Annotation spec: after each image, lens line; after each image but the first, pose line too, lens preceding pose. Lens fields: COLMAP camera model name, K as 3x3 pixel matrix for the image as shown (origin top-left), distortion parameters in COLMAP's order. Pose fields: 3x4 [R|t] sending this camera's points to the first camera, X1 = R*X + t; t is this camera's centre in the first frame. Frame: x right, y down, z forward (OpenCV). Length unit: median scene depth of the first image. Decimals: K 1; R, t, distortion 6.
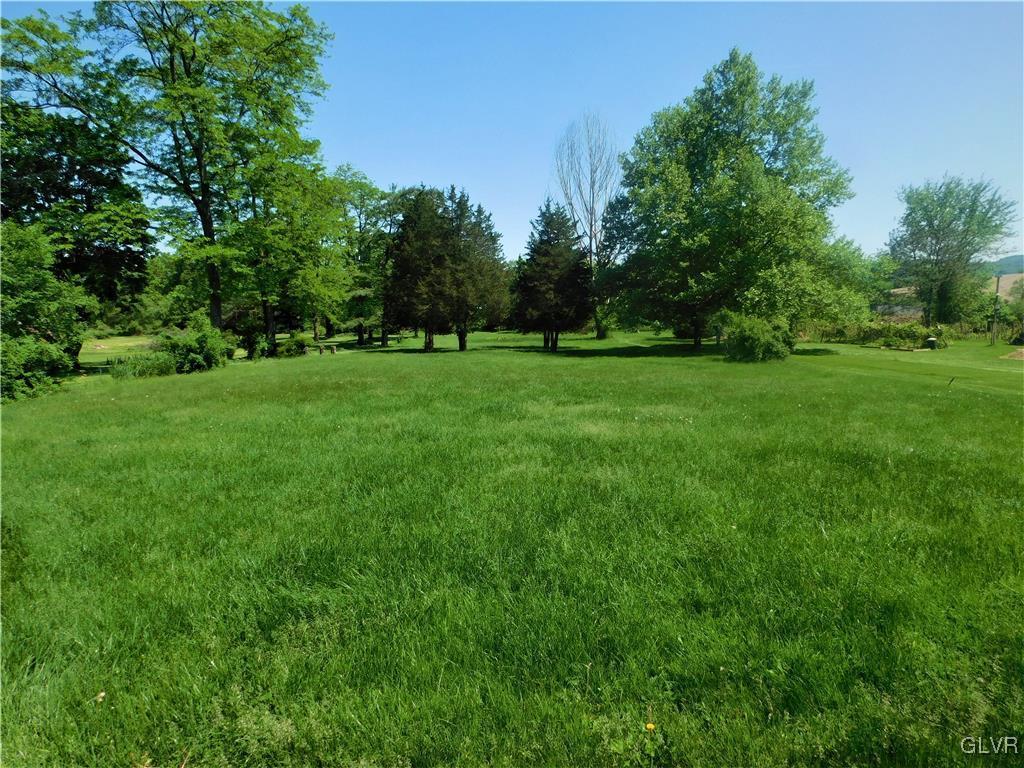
lens RADIAL K [[667.4, 0, 514.9], [0, 667.4, 388.1], [0, 0, 1]] dist [-0.080408, 0.064396]
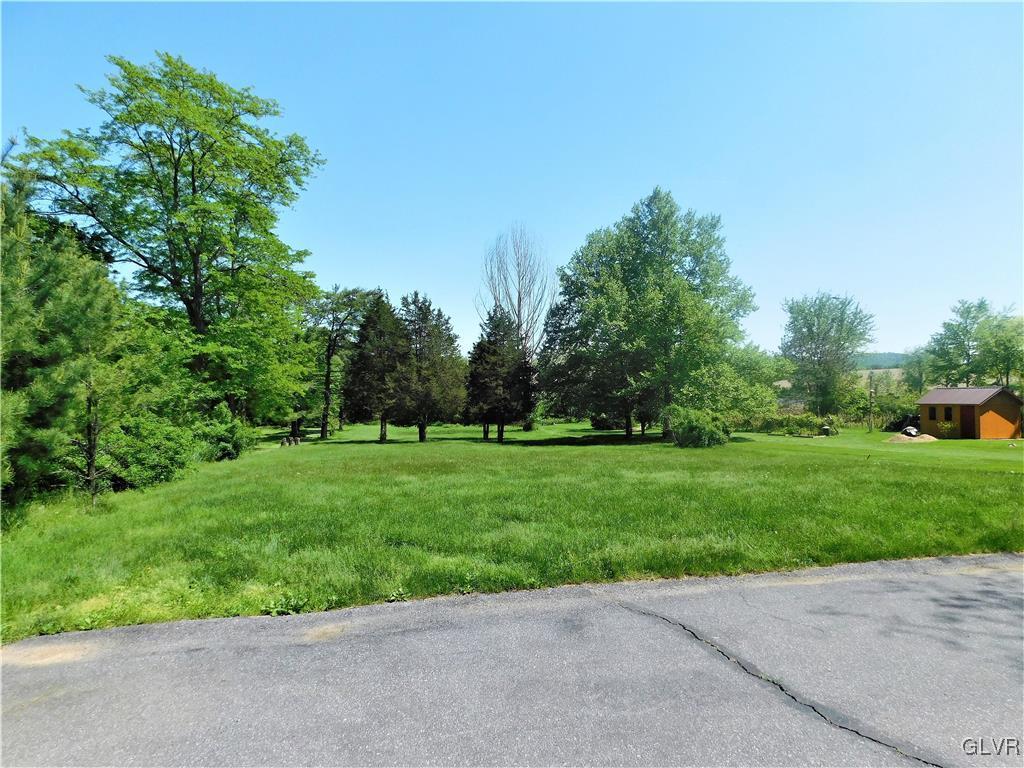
lens RADIAL K [[667.4, 0, 514.9], [0, 667.4, 388.1], [0, 0, 1]] dist [-0.080408, 0.064396]
pose [[0.987107, 0.005755, 0.159958, -0.107494], [0.016508, 0.990363, -0.137506, 0.008982], [-0.159208, 0.138374, 0.977500, -0.089206]]
